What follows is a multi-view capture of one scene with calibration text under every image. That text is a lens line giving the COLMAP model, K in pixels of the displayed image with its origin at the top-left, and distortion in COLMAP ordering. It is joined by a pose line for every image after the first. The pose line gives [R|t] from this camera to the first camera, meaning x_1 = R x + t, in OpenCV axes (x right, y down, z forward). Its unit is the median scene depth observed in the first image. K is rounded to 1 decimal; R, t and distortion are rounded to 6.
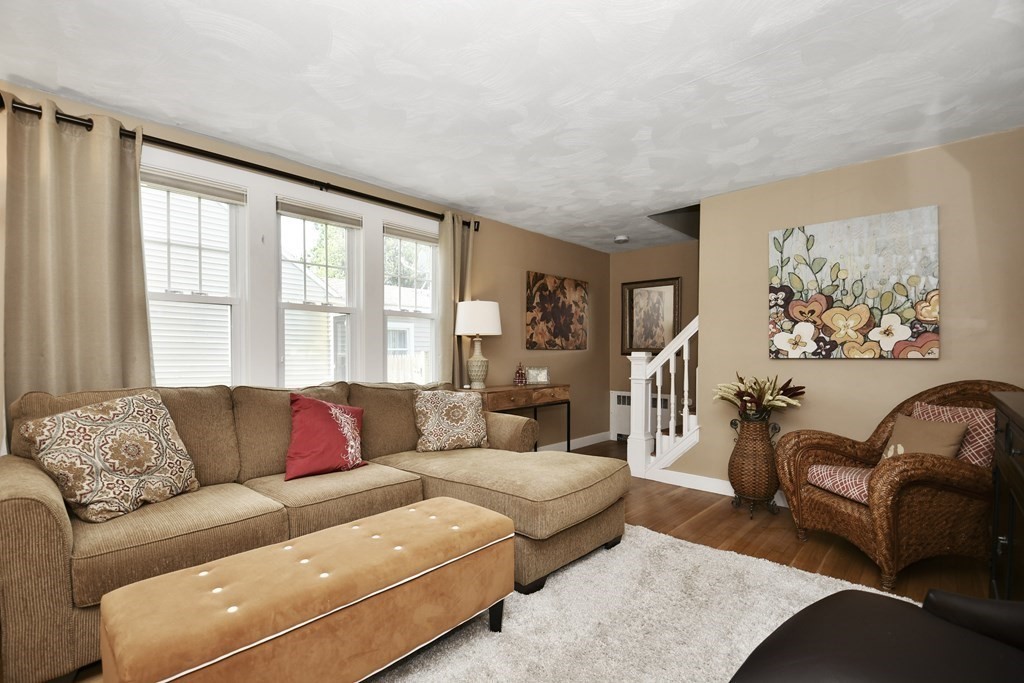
lens RADIAL K [[466.3, 0, 499.9], [0, 466.3, 371.0], [0, 0, 1]] dist [0.001087, -0.000019]
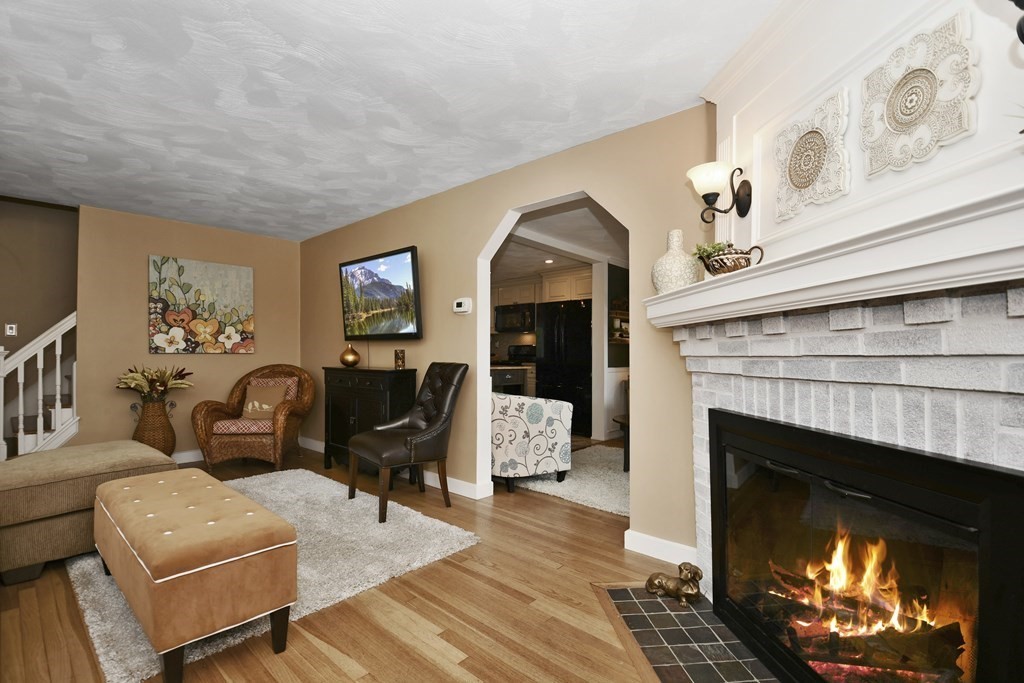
lens RADIAL K [[466.3, 0, 509.1], [0, 466.3, 346.8], [0, 0, 1]] dist [0.001087, -0.000019]
pose [[-0.035862, 0.016885, 0.999214, -0.769692], [0.031011, 0.999395, -0.015776, 0.006067], [-0.998875, 0.030420, -0.036364, 0.069200]]
